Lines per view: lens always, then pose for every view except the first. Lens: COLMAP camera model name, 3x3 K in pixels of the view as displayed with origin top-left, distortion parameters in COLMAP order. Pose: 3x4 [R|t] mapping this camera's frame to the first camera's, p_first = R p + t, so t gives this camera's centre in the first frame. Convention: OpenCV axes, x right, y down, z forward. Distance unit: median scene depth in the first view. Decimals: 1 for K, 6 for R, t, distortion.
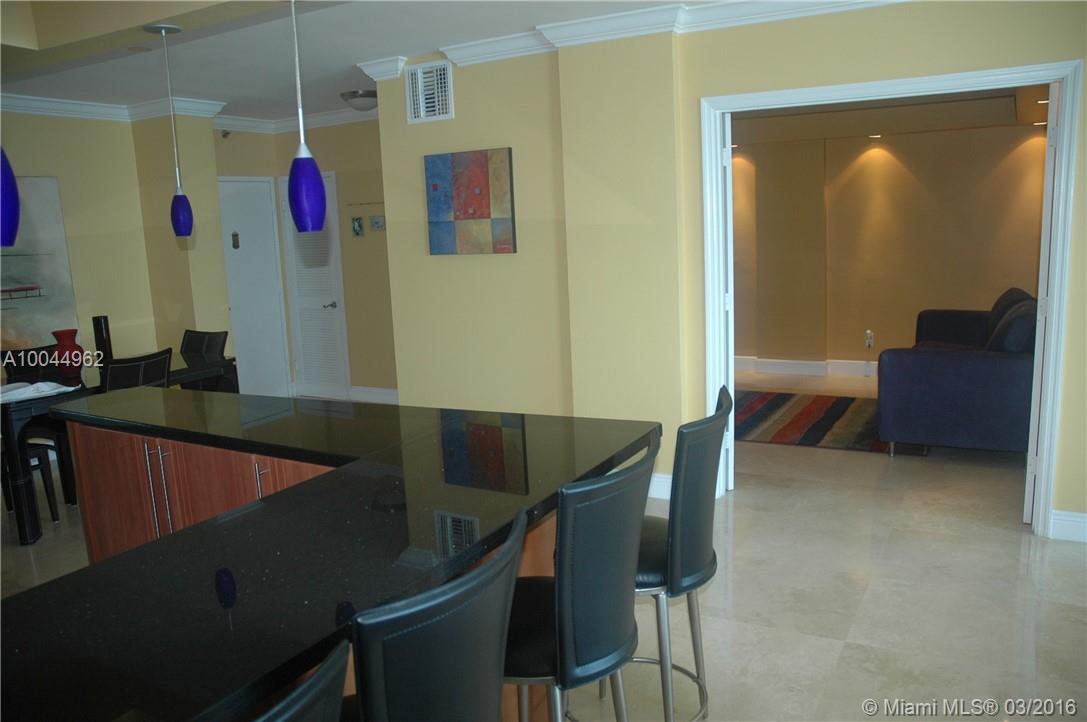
lens RADIAL K [[828.7, 0, 544.5], [0, 828.7, 360.0], [0, 0, 1]] dist [-0.091961, 0.011727]
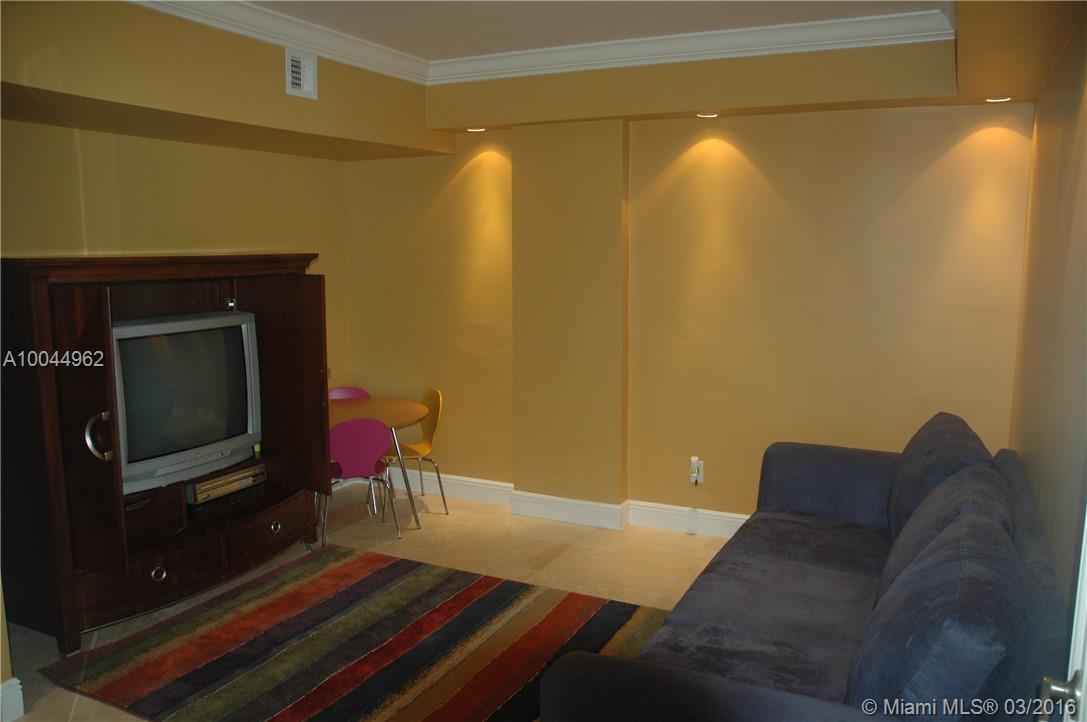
lens RADIAL K [[828.7, 0, 543.5], [0, 828.7, 365.1], [0, 0, 1]] dist [-0.091961, 0.011727]
pose [[0.996207, 0.040034, 0.077262, 0.250769], [-0.036729, 0.998368, -0.043733, -0.073307], [-0.078887, 0.040729, 0.996051, 0.441148]]
